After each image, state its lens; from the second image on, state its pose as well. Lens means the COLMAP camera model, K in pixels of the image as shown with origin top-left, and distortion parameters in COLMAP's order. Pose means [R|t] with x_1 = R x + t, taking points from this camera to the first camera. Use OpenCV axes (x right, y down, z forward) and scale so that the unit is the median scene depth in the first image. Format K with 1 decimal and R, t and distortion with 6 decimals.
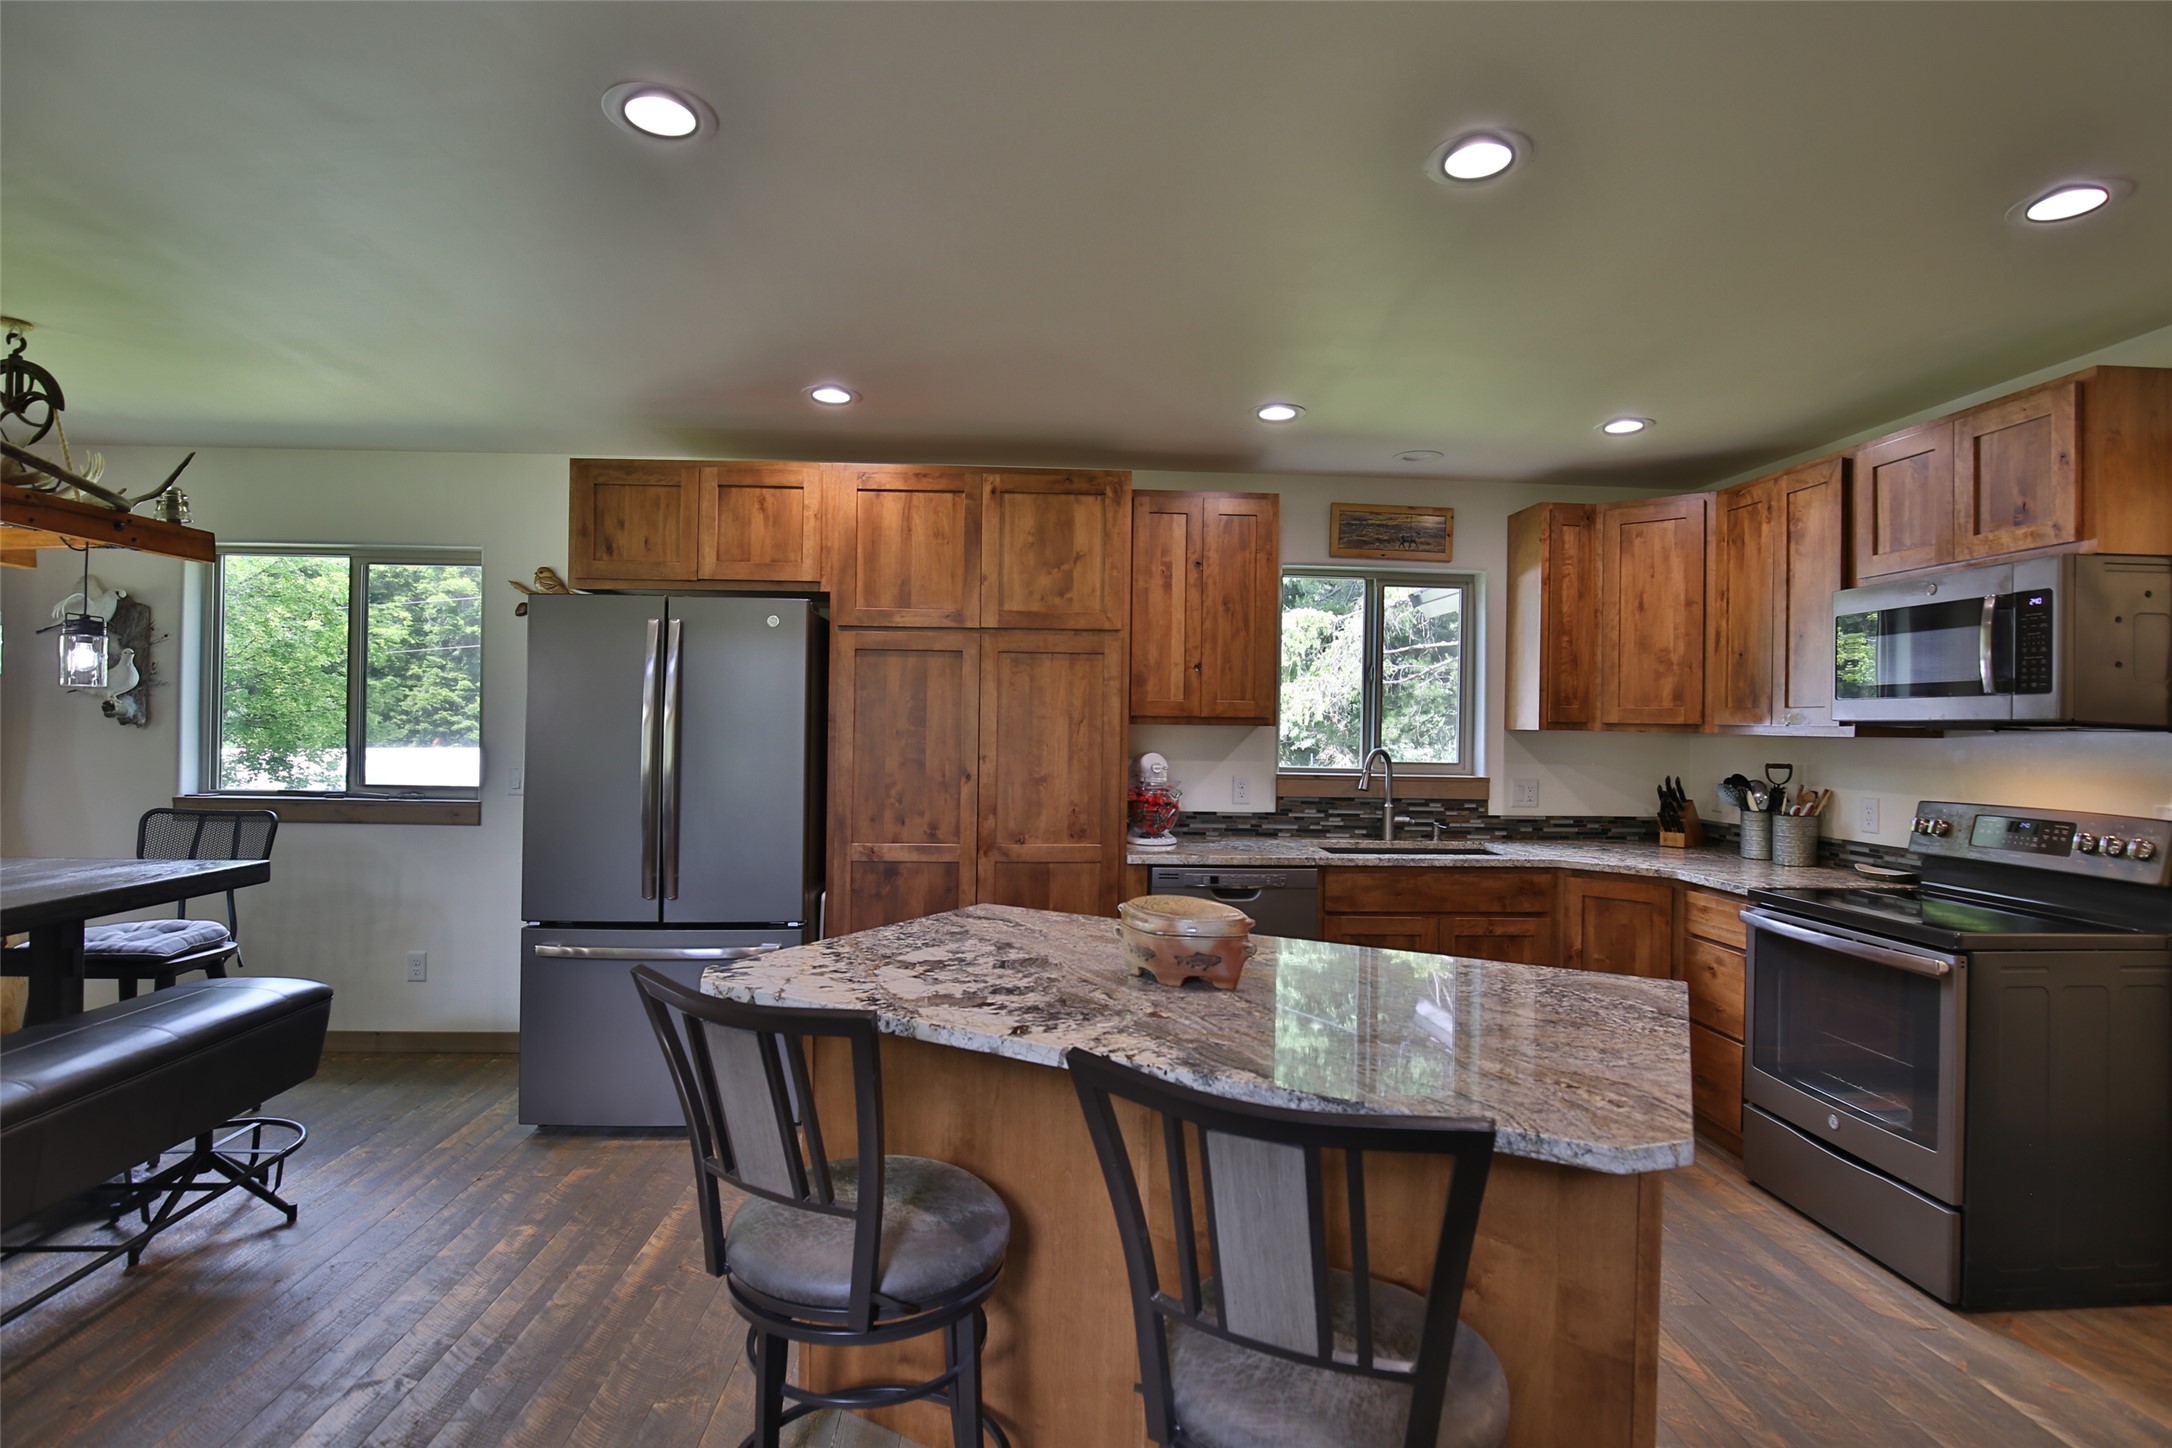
lens RADIAL K [[1050.4, 0, 1092.4], [0, 1050.4, 721.1], [0, 0, 1]] dist [-0.032383, 0.005737]
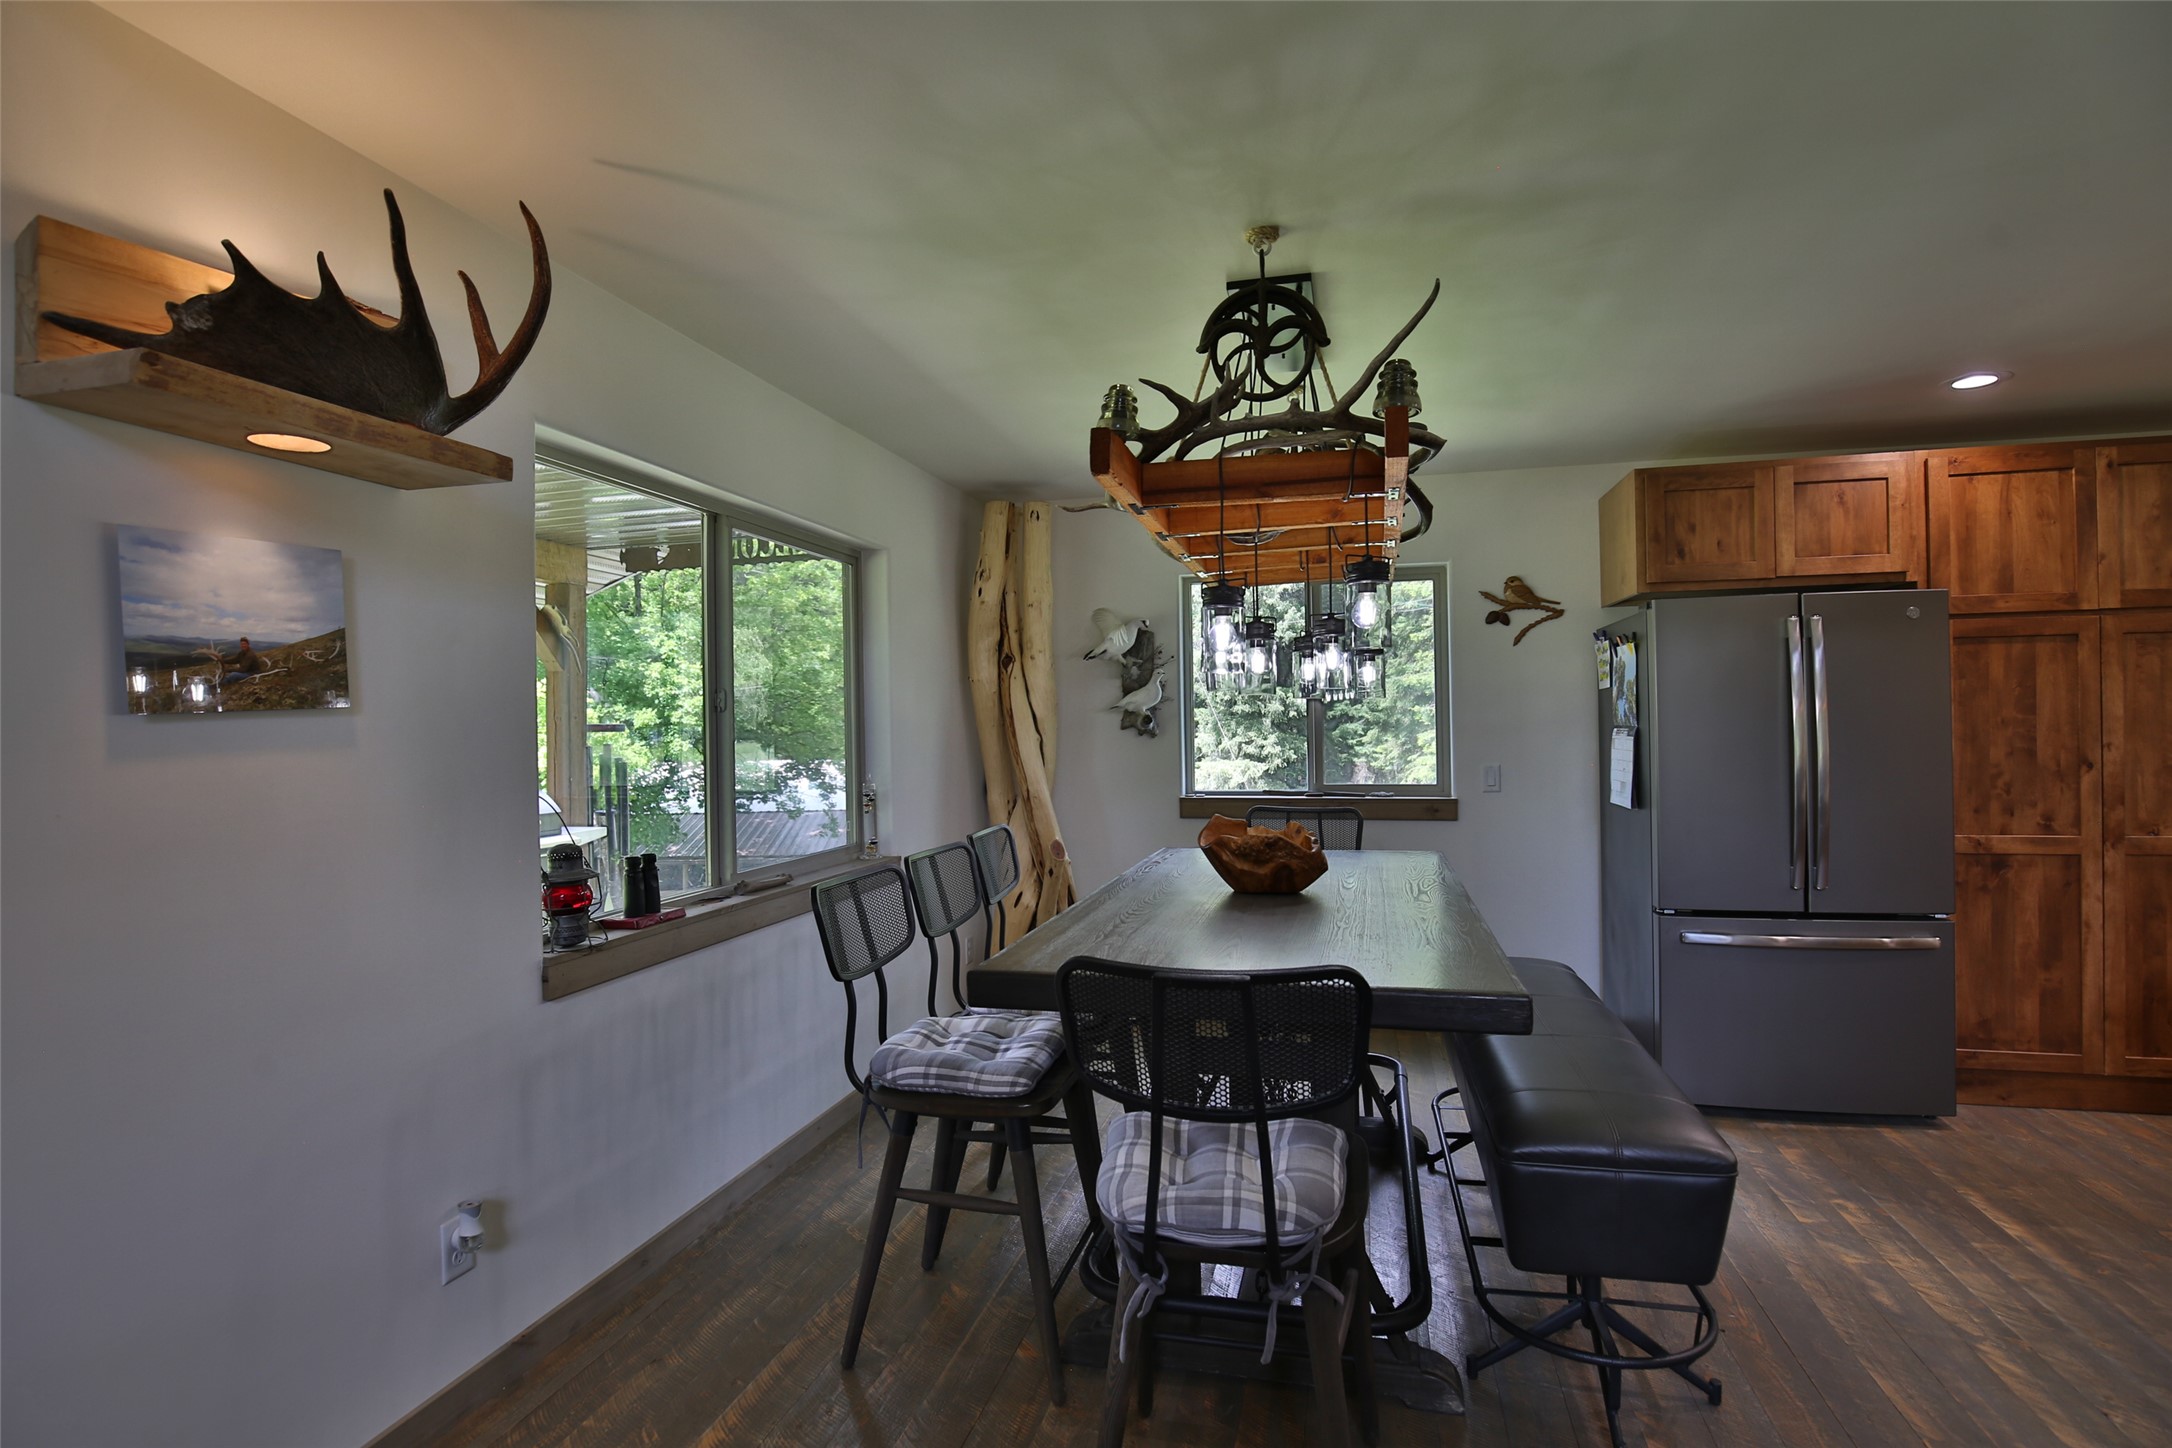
lens RADIAL K [[1050.4, 0, 1094.6], [0, 1050.4, 717.5], [0, 0, 1]] dist [-0.032383, 0.005737]
pose [[0.952862, -0.029683, -0.301950, -0.701752], [0.029099, 0.999556, -0.006431, -0.010994], [0.302007, -0.002659, 0.953302, -0.163388]]
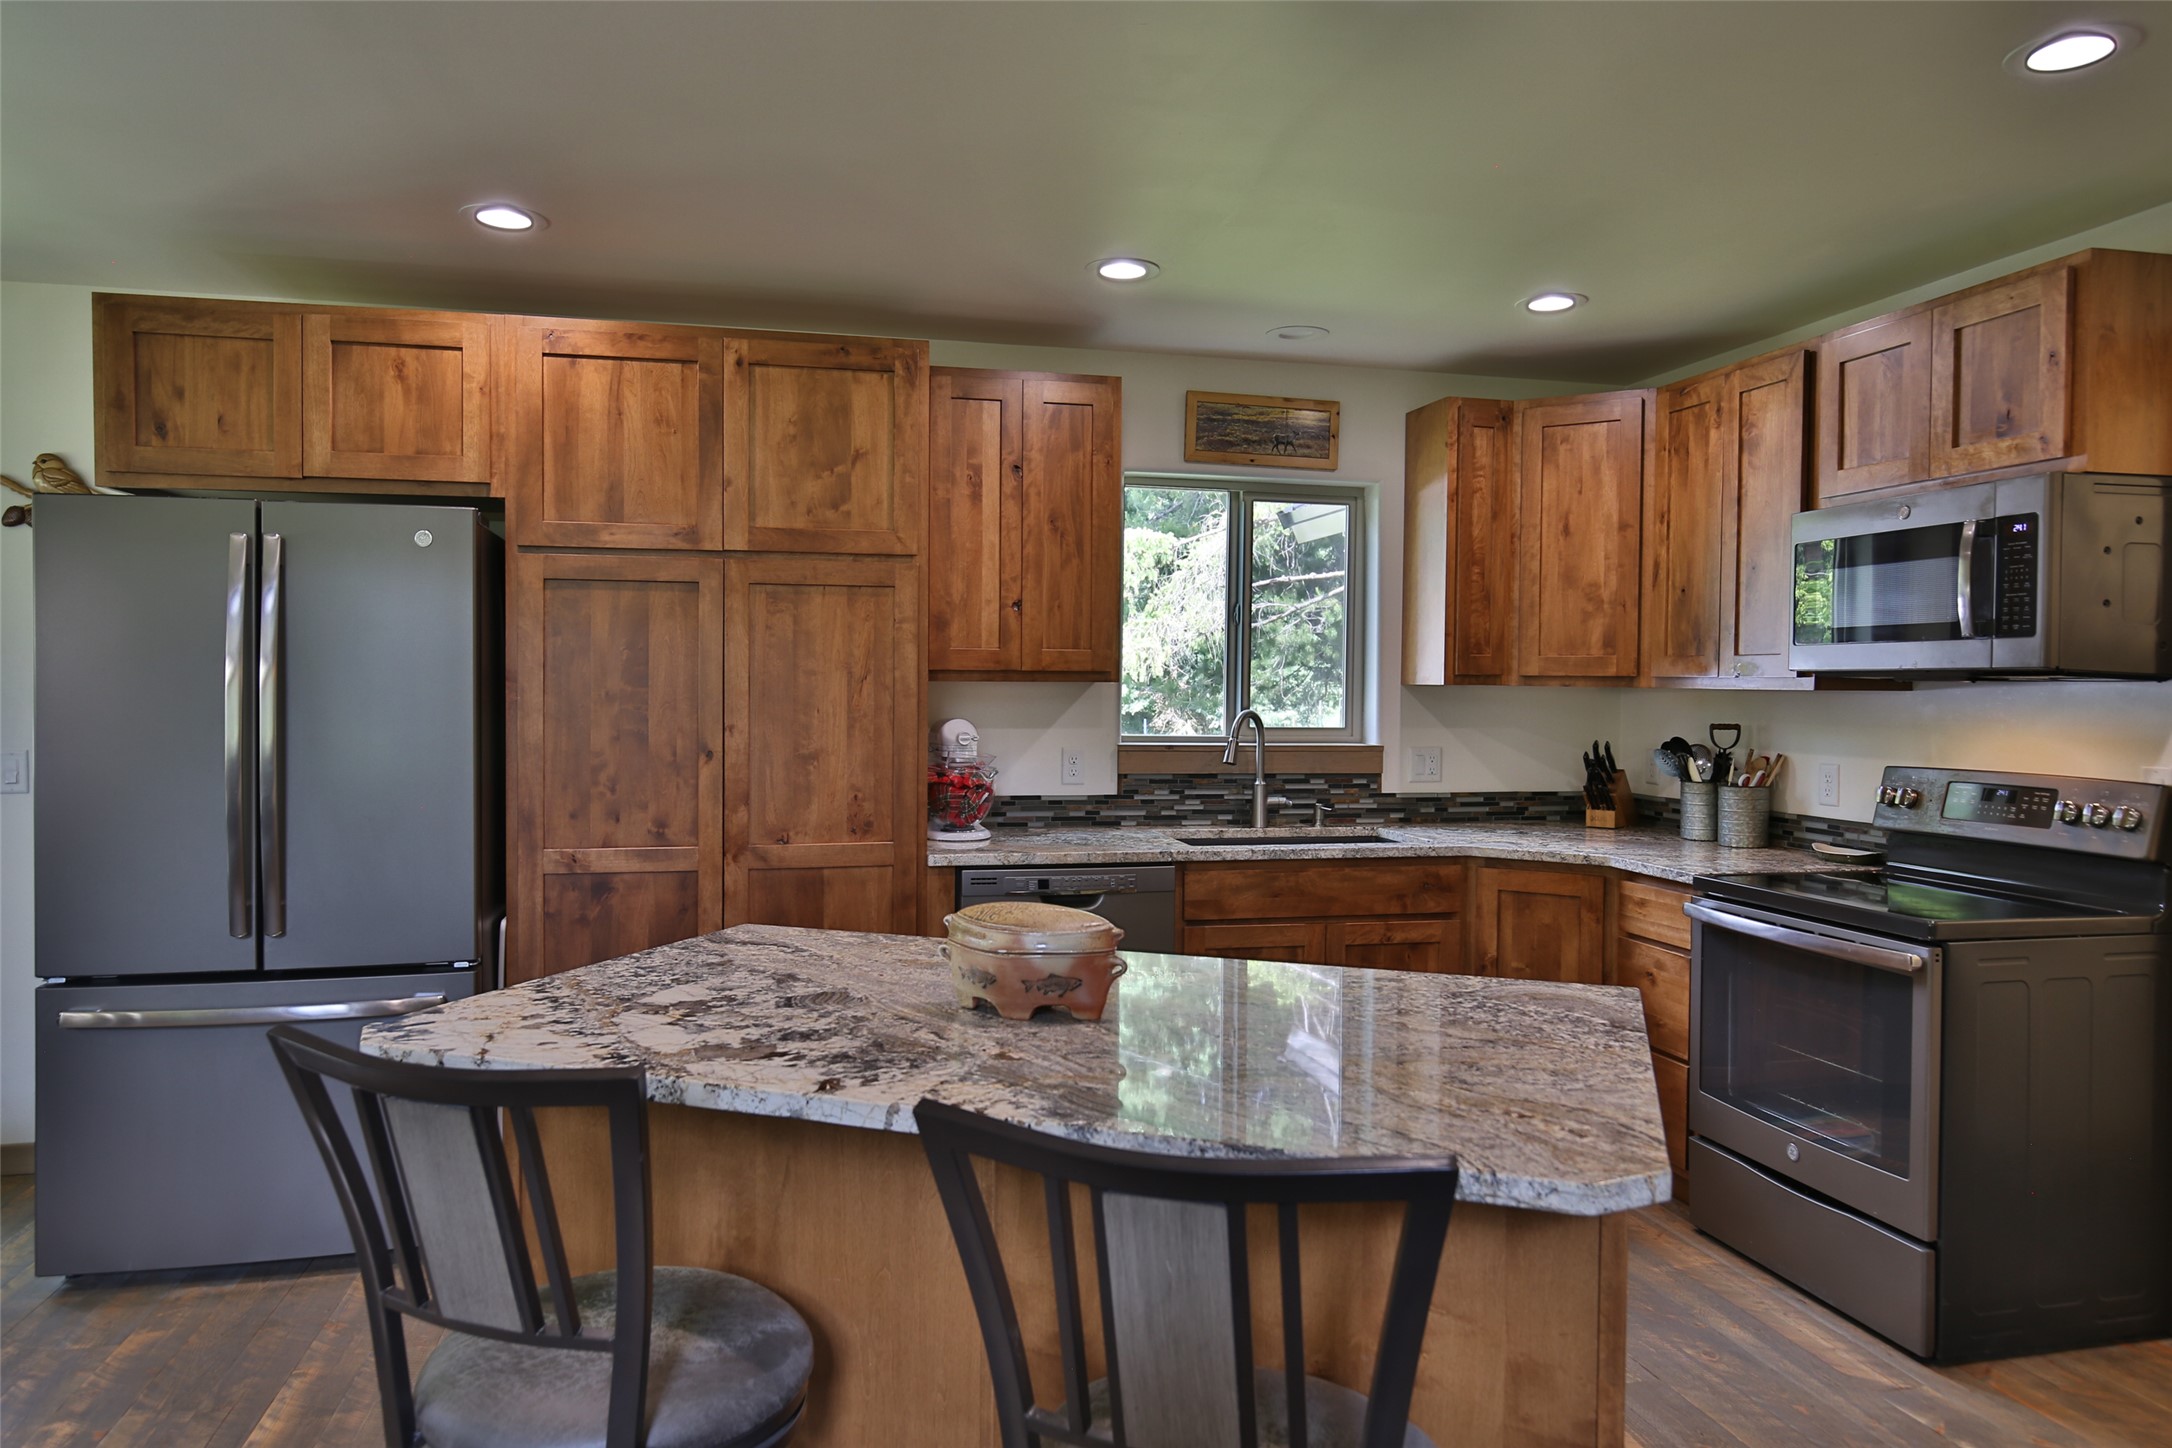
lens RADIAL K [[1402.6, 0, 1088.6], [0, 1402.6, 719.2], [0, 0, 1]] dist [-0.003033, -0.000772]
pose [[0.985725, -0.011589, 0.167964, -0.021555], [0.006645, 0.999529, 0.029971, 0.000940], [-0.168232, -0.028427, 0.985337, -0.008558]]
